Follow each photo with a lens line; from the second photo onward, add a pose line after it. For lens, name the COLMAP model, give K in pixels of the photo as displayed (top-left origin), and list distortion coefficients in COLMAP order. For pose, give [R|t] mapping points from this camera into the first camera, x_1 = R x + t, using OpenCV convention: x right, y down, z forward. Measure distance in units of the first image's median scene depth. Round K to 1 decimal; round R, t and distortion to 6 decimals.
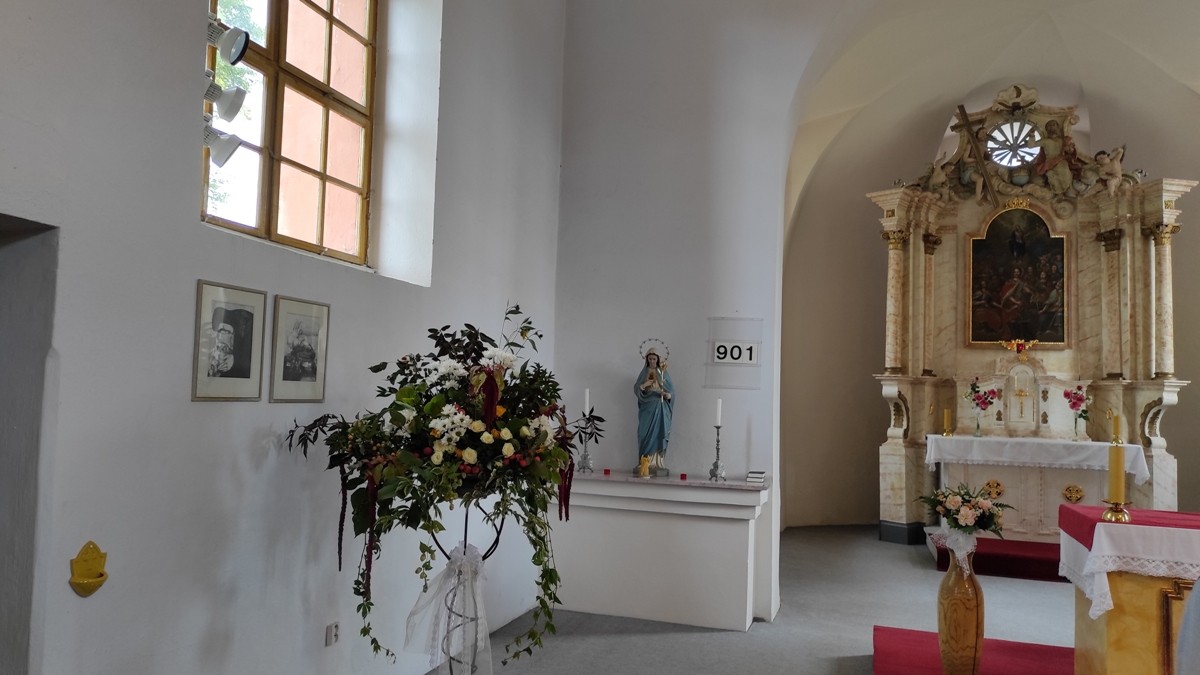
lens RADIAL K [[879.5, 0, 600.0], [0, 879.5, 337.5], [0, 0, 1]] dist [0.059781, -0.067312]
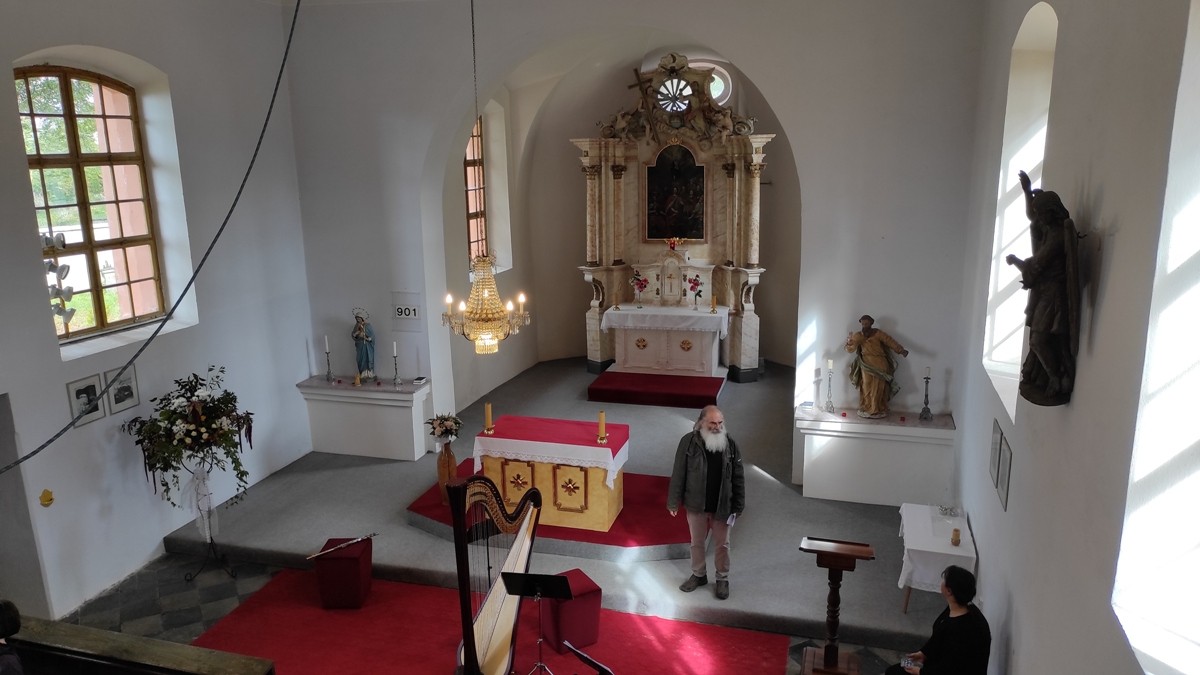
lens RADIAL K [[879.5, 0, 600.0], [0, 879.5, 337.5], [0, 0, 1]] dist [0.059781, -0.067312]
pose [[0.998585, -0.053158, -0.001220, 0.345148], [0.051282, 0.956768, 0.286296, -0.268601], [-0.014052, -0.285954, 0.958140, -0.454642]]
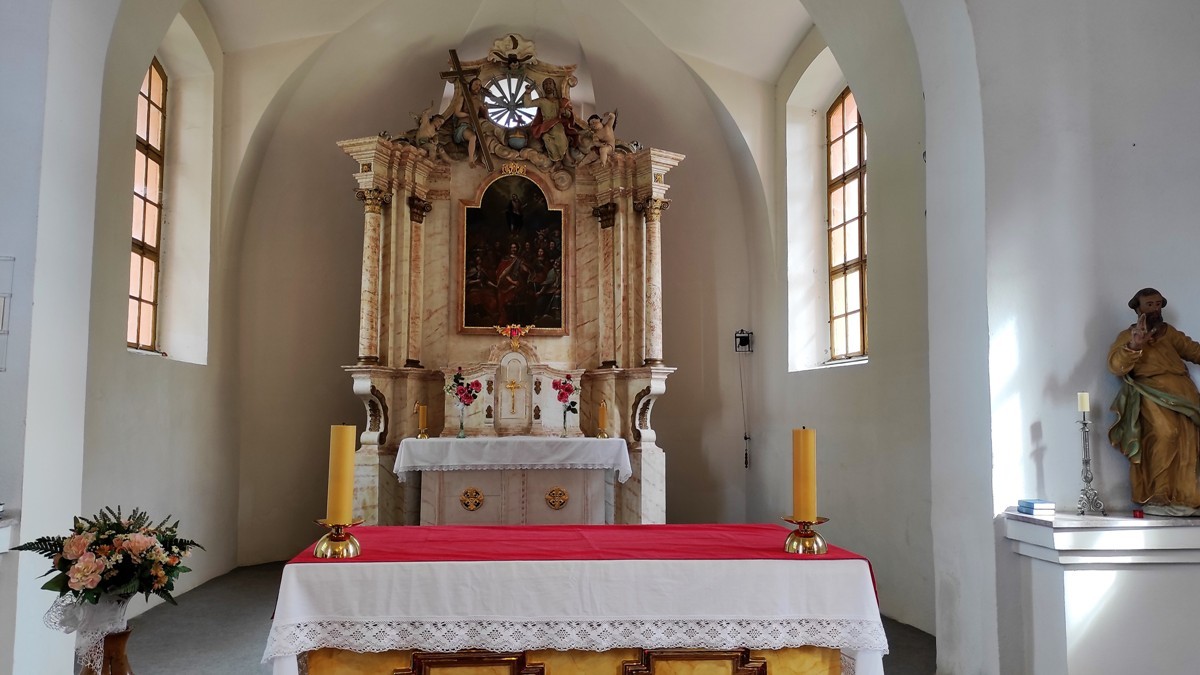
lens RADIAL K [[904.1, 0, 600.0], [0, 904.1, 337.5], [0, 0, 1]] dist [0.053032, -0.078940]
pose [[0.914788, 0.005022, 0.403903, 0.192725], [0.001562, 0.999871, -0.015971, 0.029975], [-0.403931, 0.015241, 0.914663, 0.156309]]
